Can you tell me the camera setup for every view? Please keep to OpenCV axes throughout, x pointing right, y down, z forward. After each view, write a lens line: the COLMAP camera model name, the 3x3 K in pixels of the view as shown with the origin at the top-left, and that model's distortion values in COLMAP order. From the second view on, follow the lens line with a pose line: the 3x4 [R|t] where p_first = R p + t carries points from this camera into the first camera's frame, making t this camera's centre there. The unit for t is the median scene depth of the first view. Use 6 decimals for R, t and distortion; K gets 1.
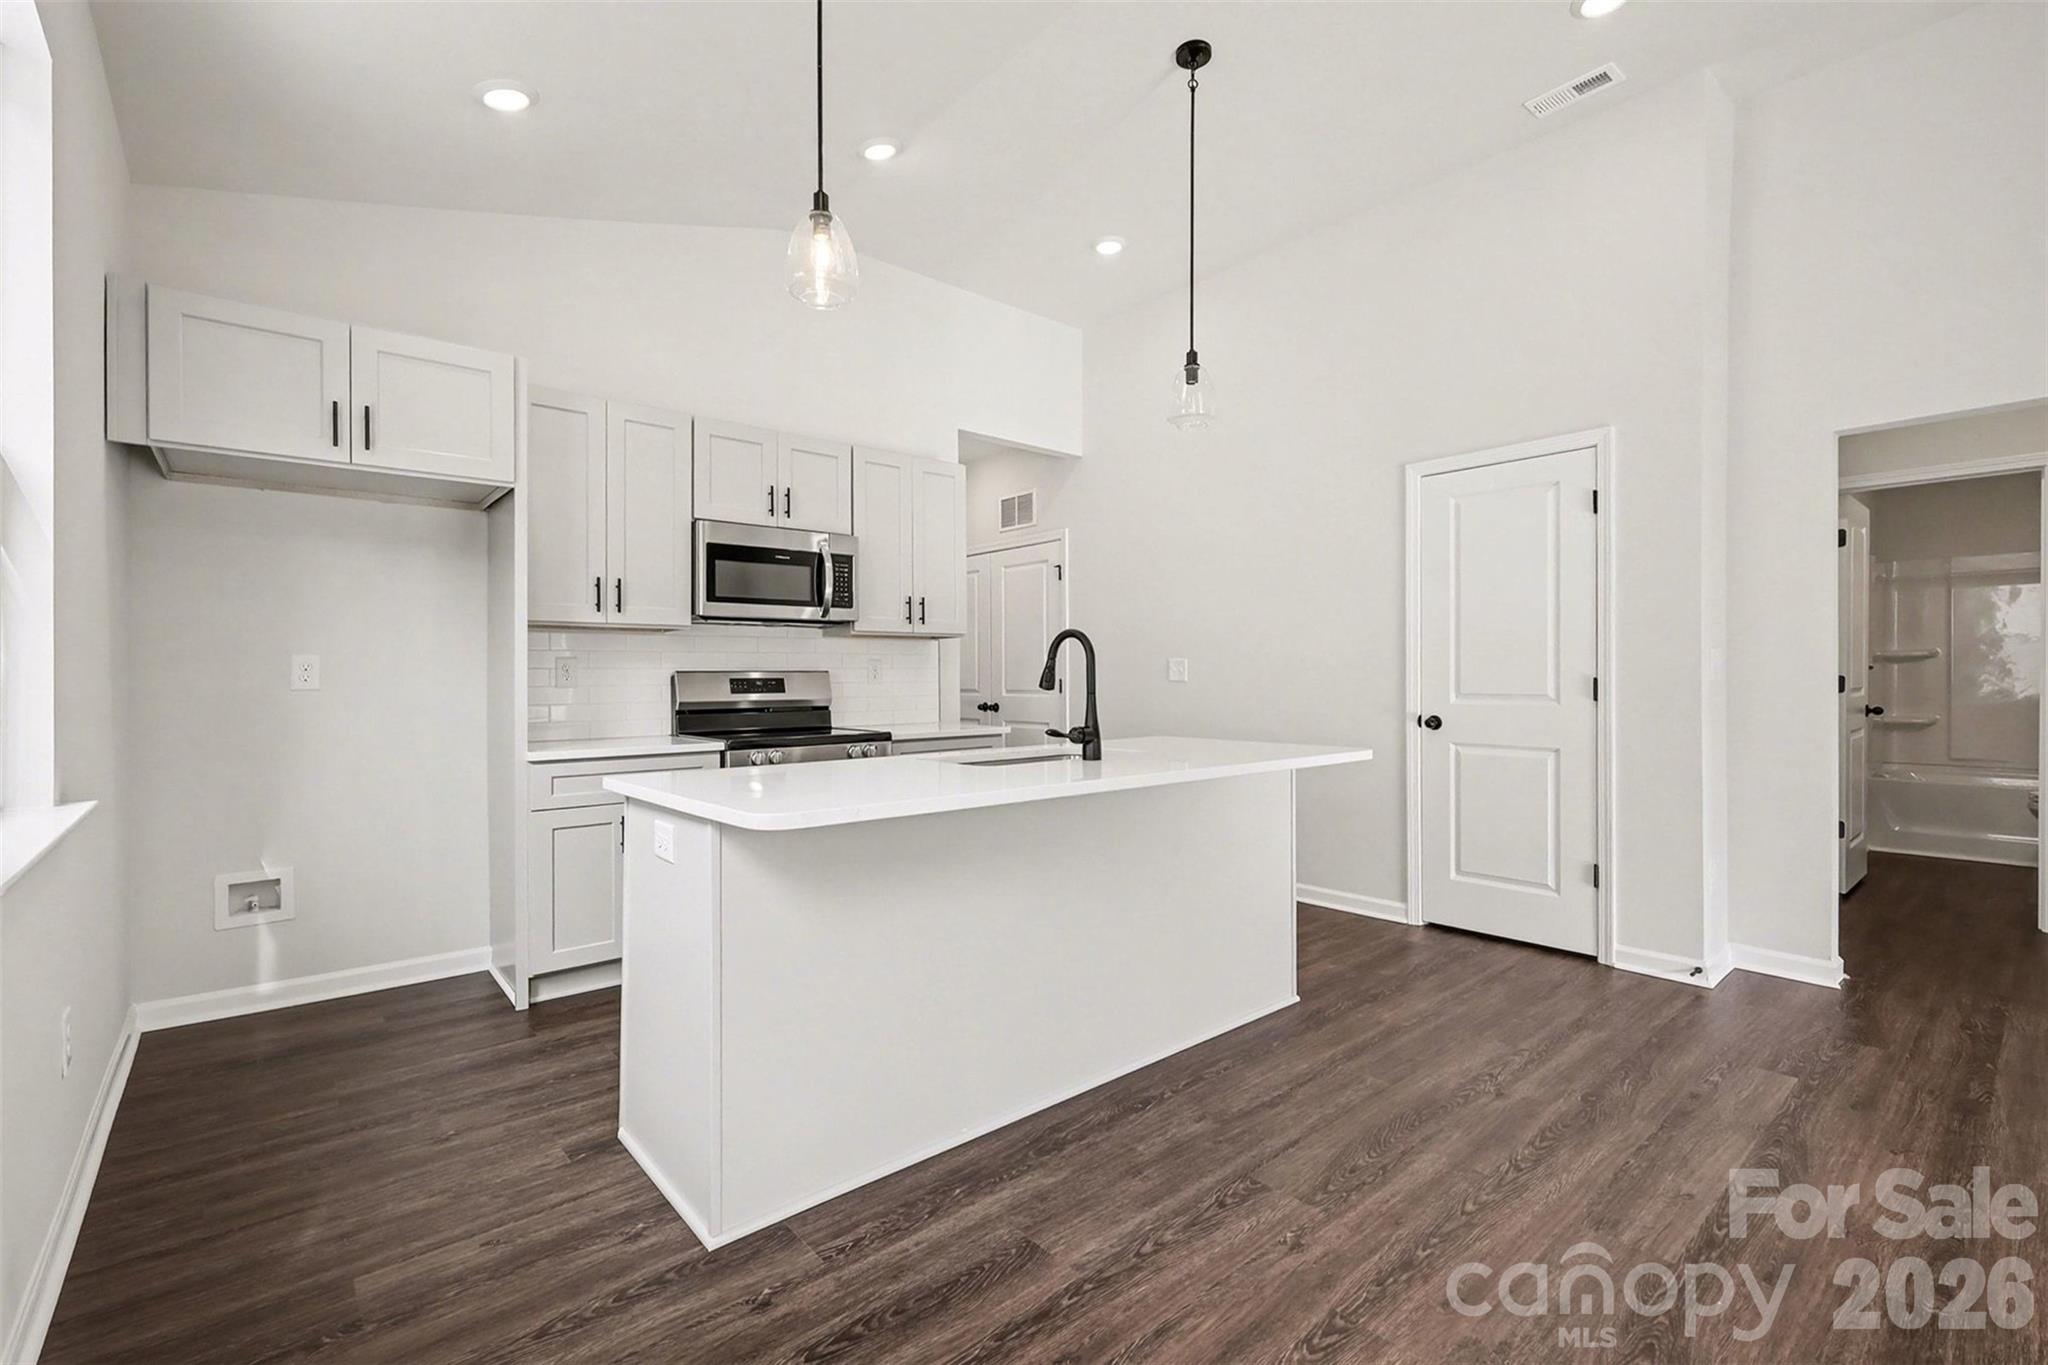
lens RADIAL K [[890.2, 0, 1052.3], [0, 890.2, 702.7], [0, 0, 1]] dist [0.003749, 0.000393]
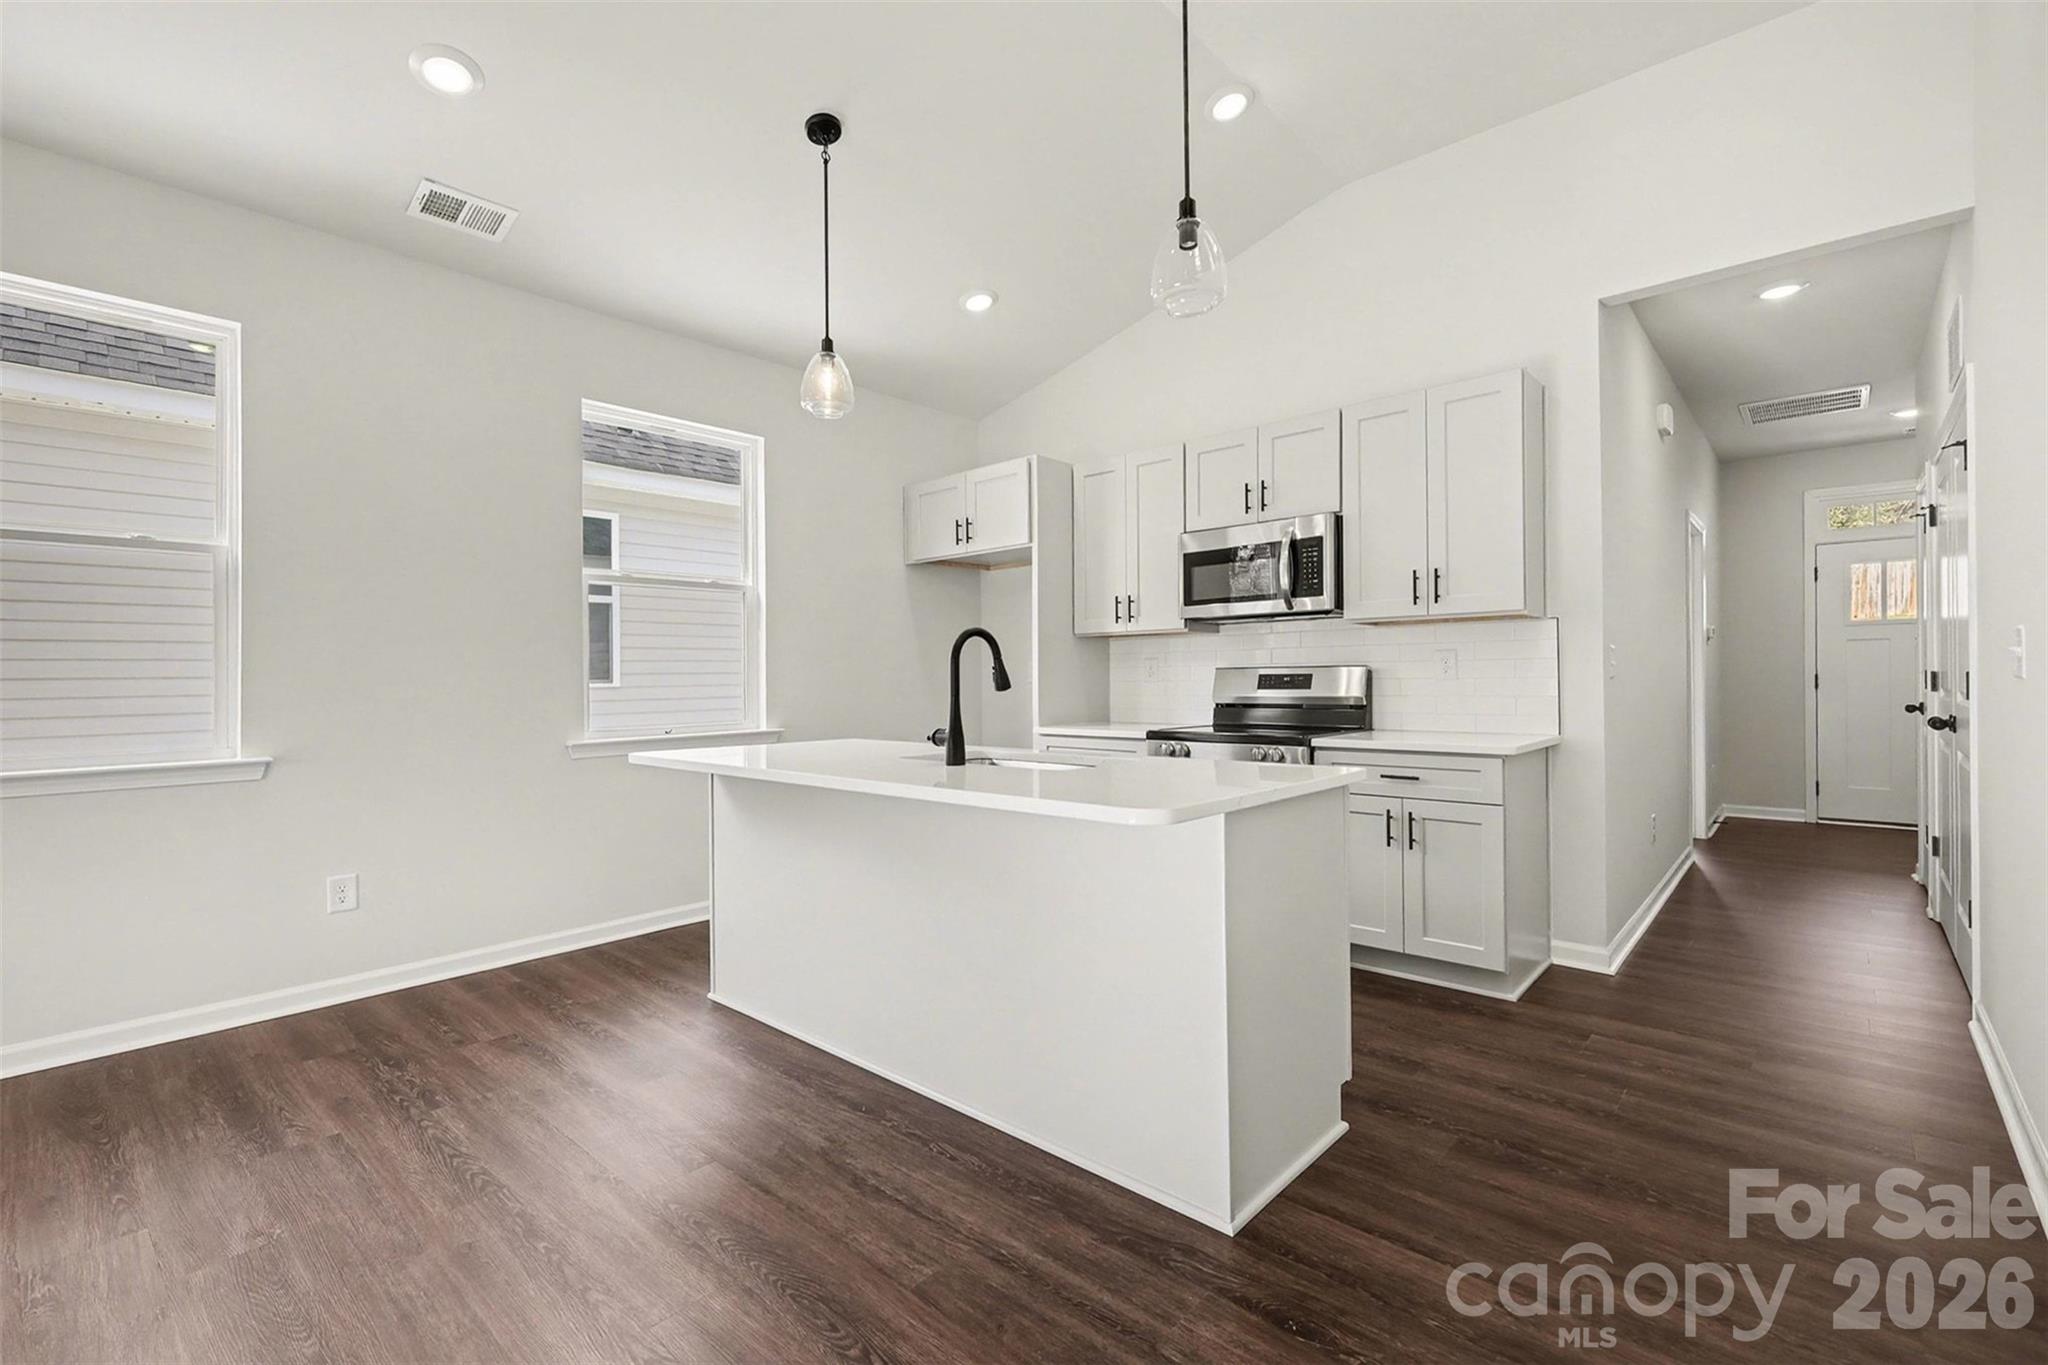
lens RADIAL K [[899.3, 0, 1018.4], [0, 899.3, 687.6], [0, 0, 1]] dist [0.007208, 0.000539]
pose [[0.116062, 0.014502, -0.993136, 0.782318], [-0.018608, 0.999750, 0.012424, -0.024245], [0.993068, 0.017039, 0.116303, 0.736716]]
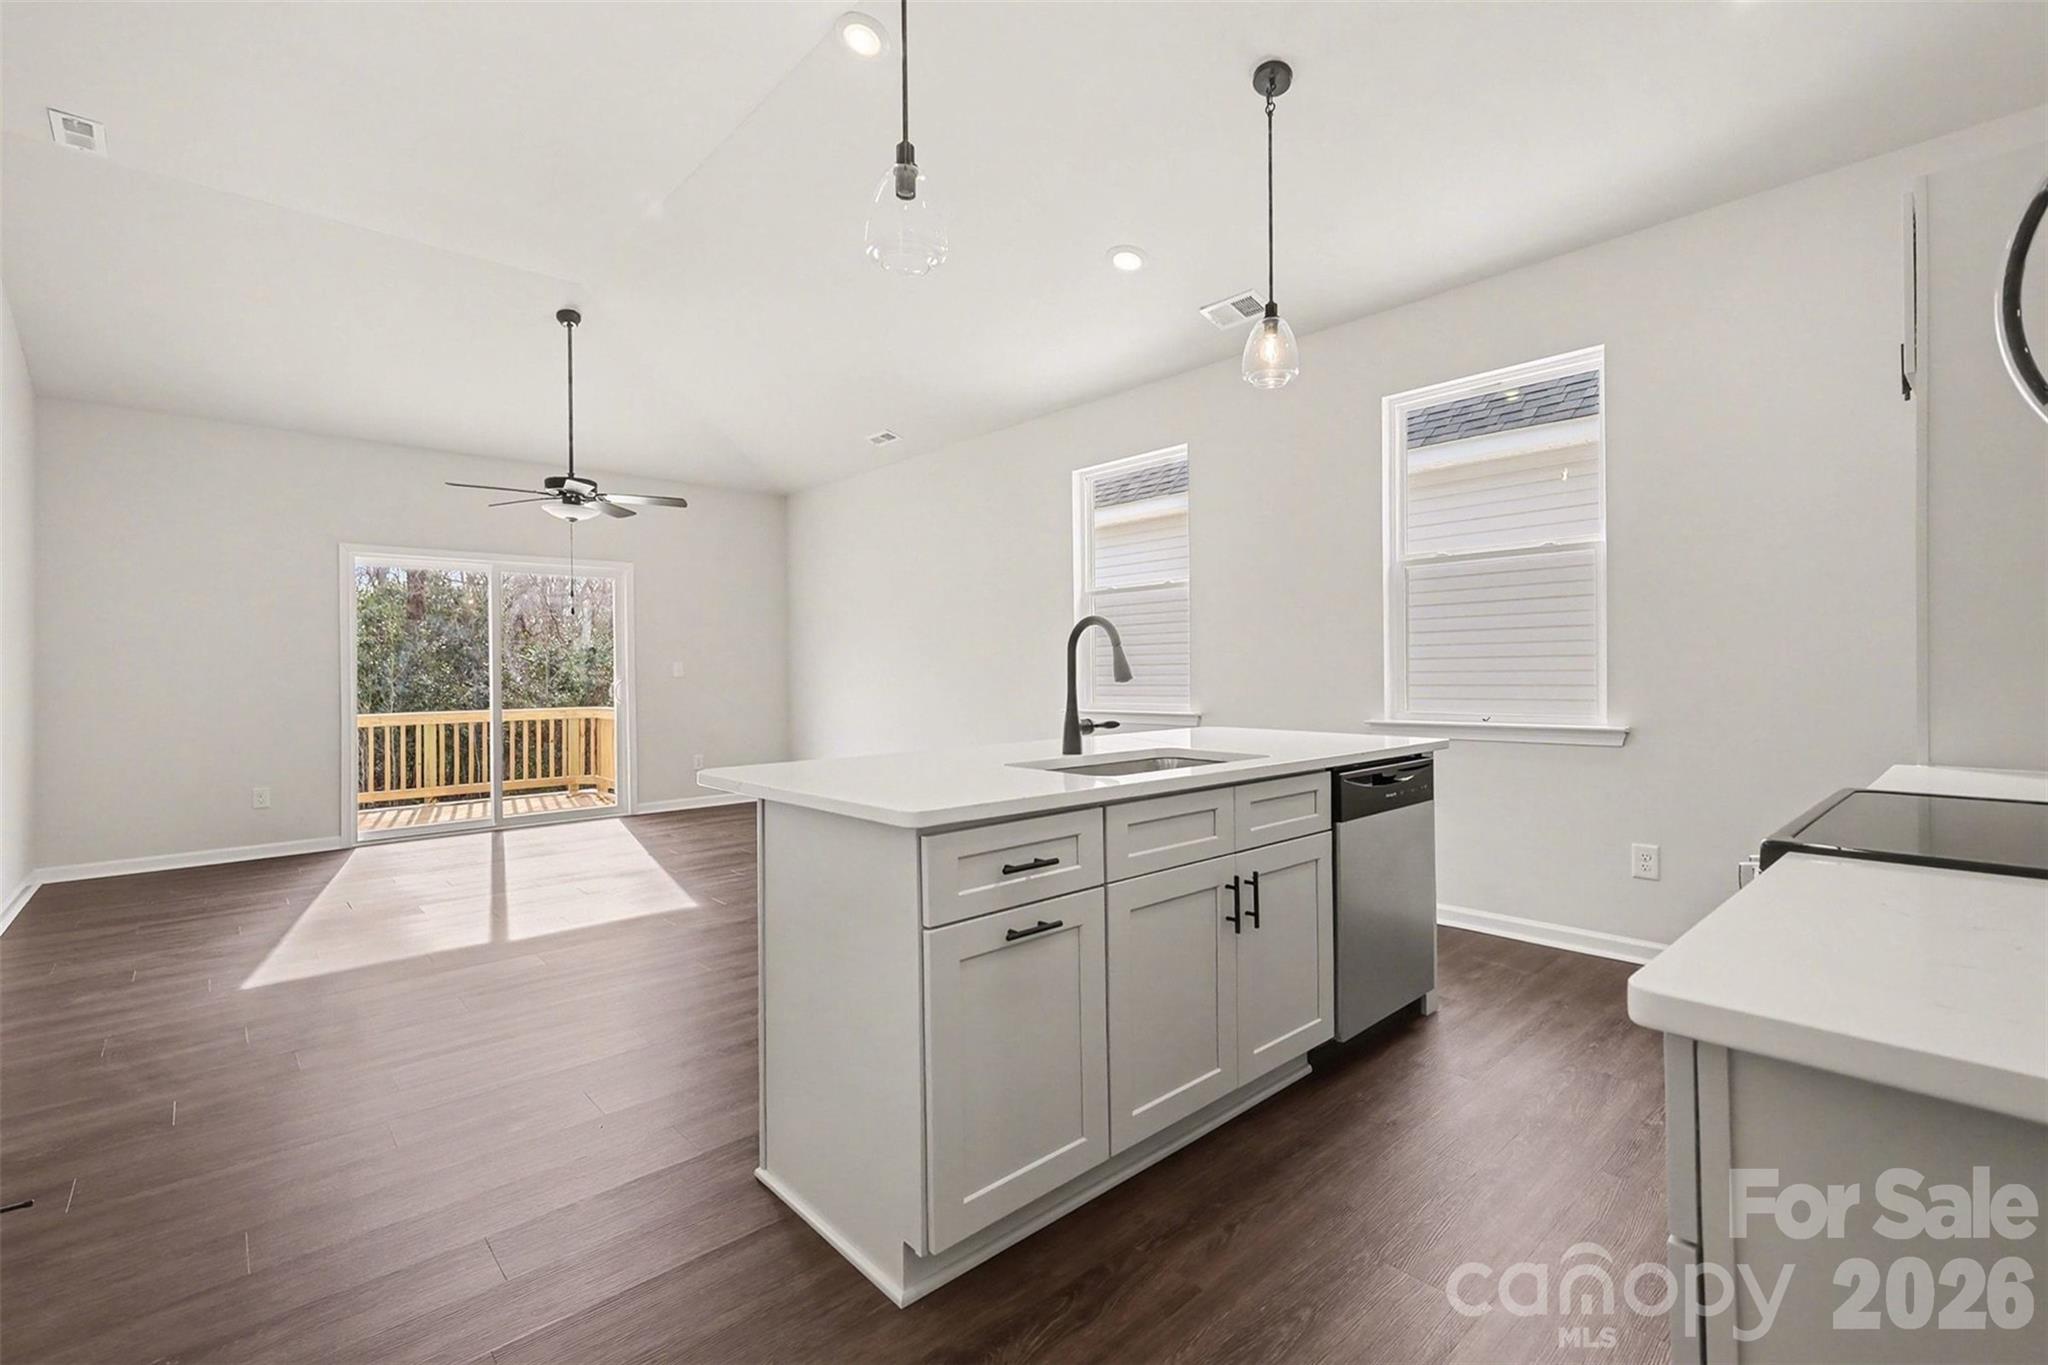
lens RADIAL K [[902.8, 0, 1017.0], [0, 902.8, 692.4], [0, 0, 1]] dist [0.000751, 0.000112]
pose [[-0.999826, 0.018087, -0.004542, 0.088291], [0.017815, 0.998379, 0.054056, -0.045389], [0.005512, 0.053966, -0.998528, 1.534322]]
